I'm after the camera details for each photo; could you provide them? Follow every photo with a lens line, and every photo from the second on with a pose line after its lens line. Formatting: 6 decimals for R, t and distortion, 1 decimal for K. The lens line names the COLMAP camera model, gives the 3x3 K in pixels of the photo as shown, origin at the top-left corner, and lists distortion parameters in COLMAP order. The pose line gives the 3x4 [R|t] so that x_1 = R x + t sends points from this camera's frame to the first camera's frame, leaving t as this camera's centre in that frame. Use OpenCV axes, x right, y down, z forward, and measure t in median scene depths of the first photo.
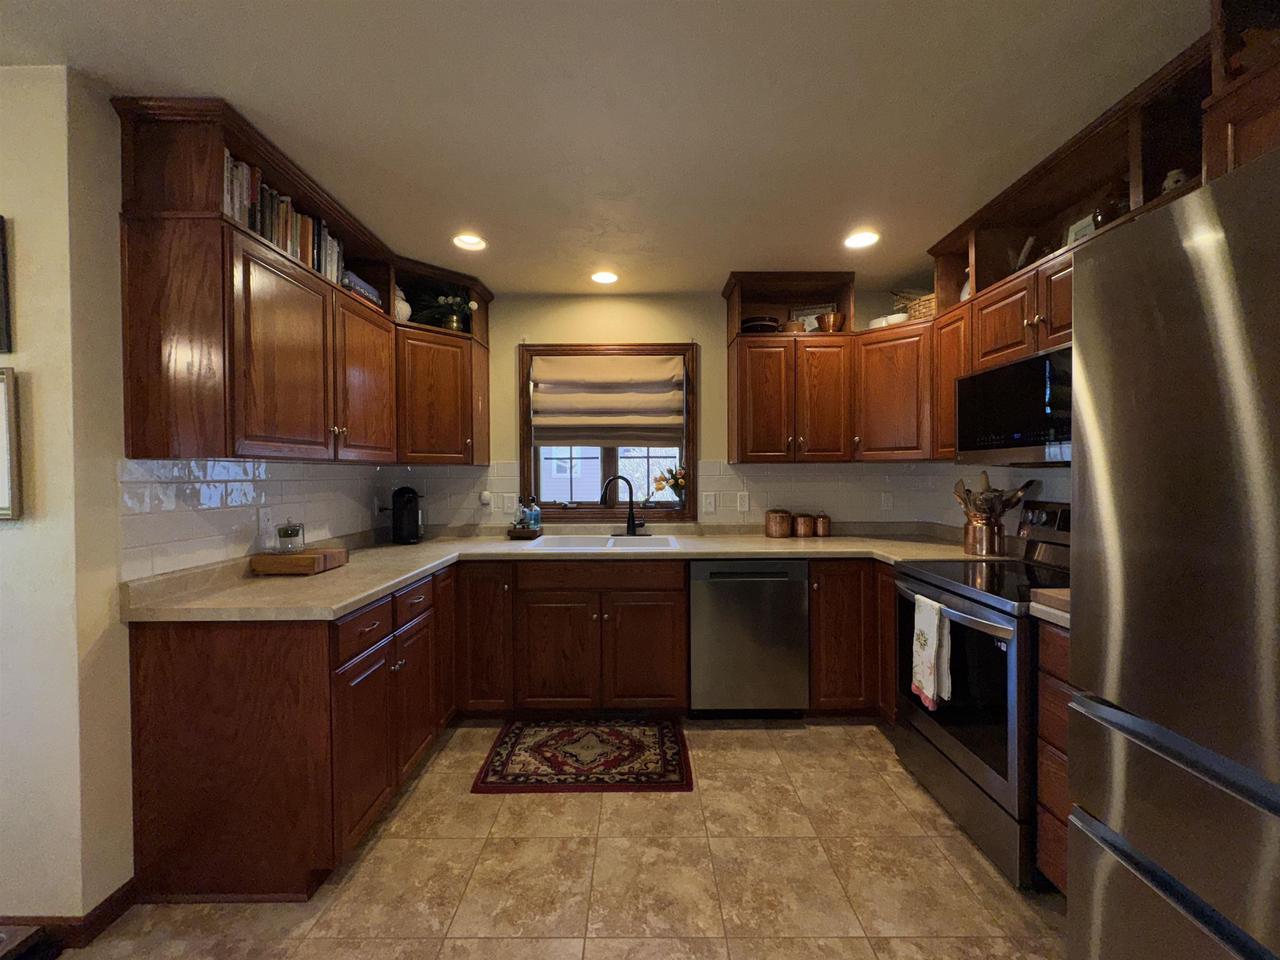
lens RADIAL K [[509.6, 0, 638.9], [0, 509.6, 479.0], [0, 0, 1]] dist [0.000002, 0.000303]
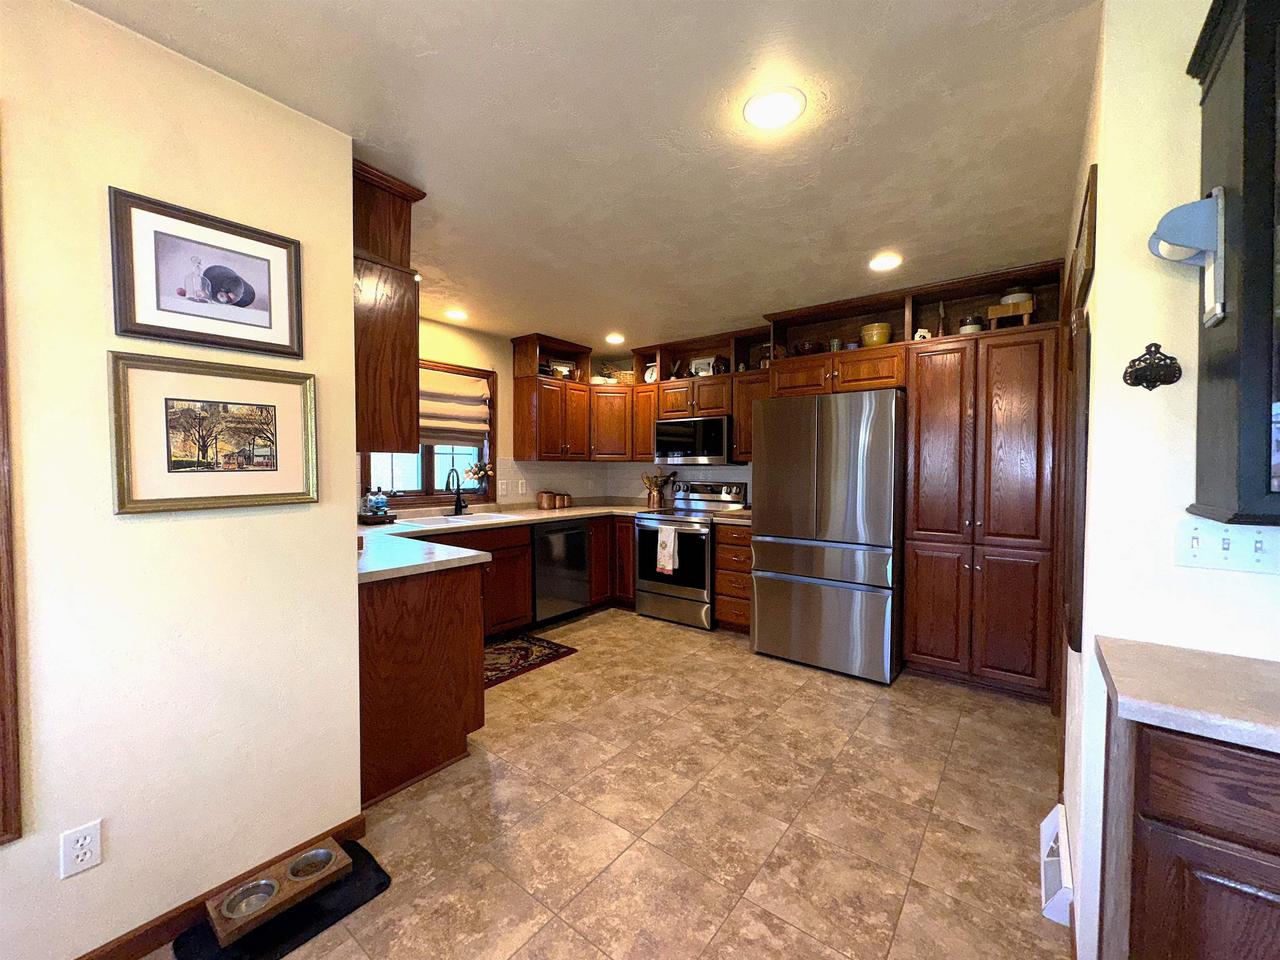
lens RADIAL K [[509.6, 0, 638.0], [0, 509.6, 478.7], [0, 0, 1]] dist [0.000002, 0.000303]
pose [[0.610940, -0.009532, 0.791619, -0.924861], [0.002005, 0.999943, 0.010493, 0.008312], [-0.791674, -0.004823, 0.610924, -0.173462]]
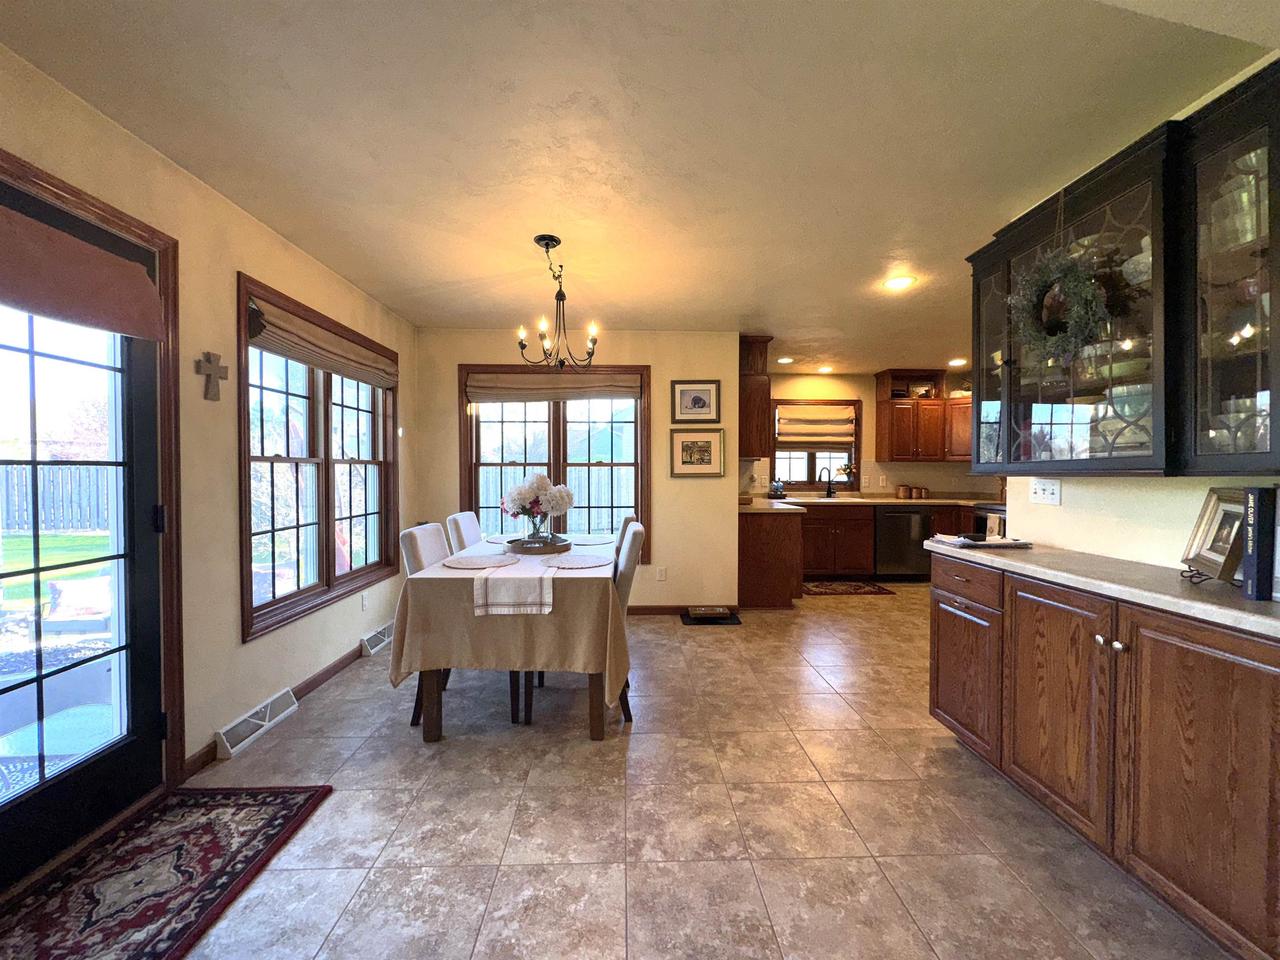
lens RADIAL K [[509.6, 0, 640.9], [0, 509.6, 480.6], [0, 0, 1]] dist [0.000002, 0.000303]
pose [[0.999122, 0.009768, 0.040748, -1.008297], [-0.009986, 0.999937, 0.005146, 0.051515], [-0.040695, -0.005548, 0.999156, -1.148490]]
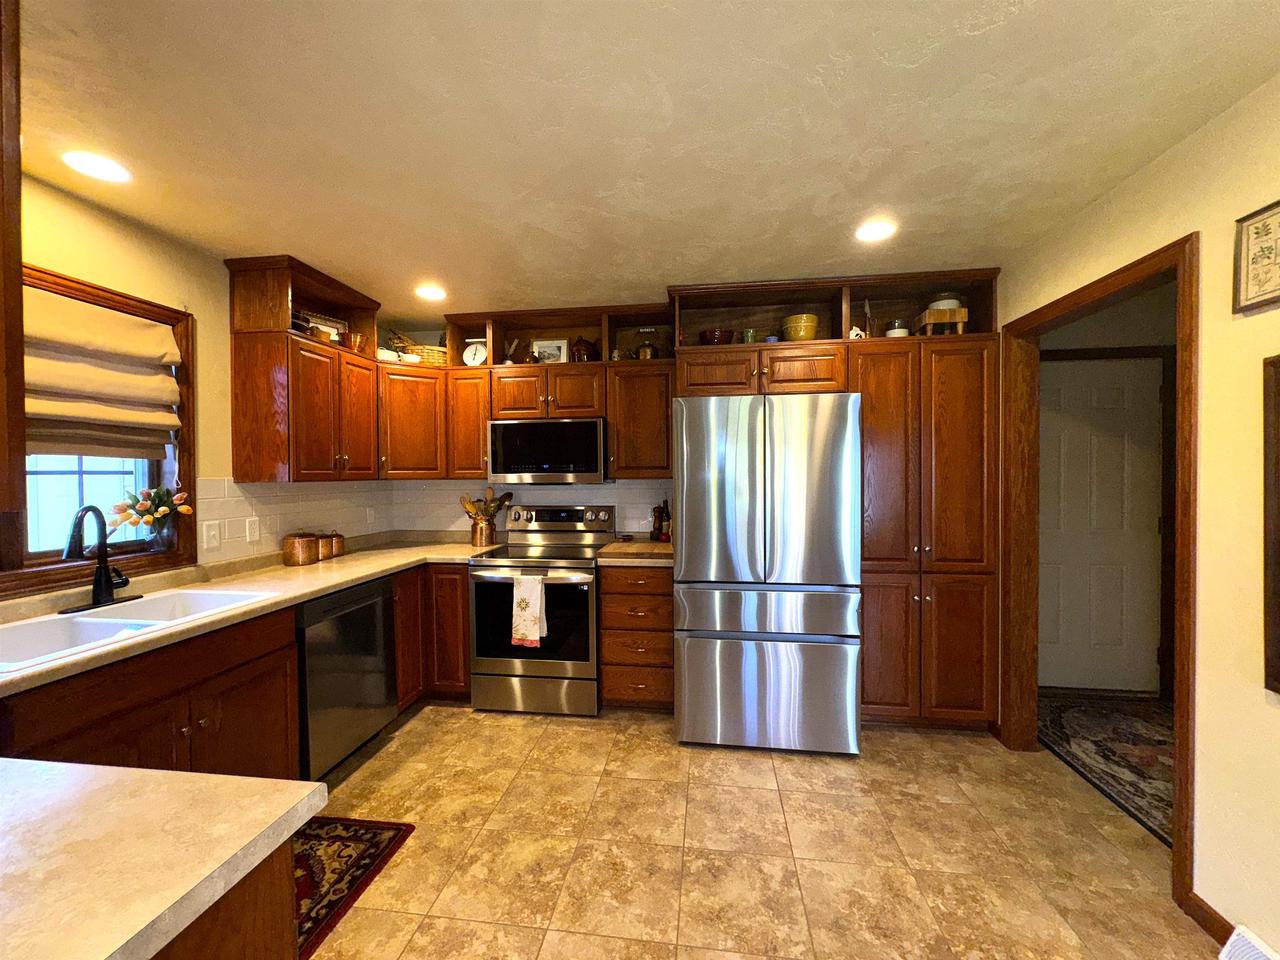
lens RADIAL K [[509.6, 0, 639.0], [0, 509.6, 479.0], [0, 0, 1]] dist [0.000002, 0.000303]
pose [[0.131282, -0.005425, 0.991330, -0.644927], [0.019074, 0.999814, 0.002946, -0.032255], [-0.991162, 0.018521, 0.131361, 0.362286]]
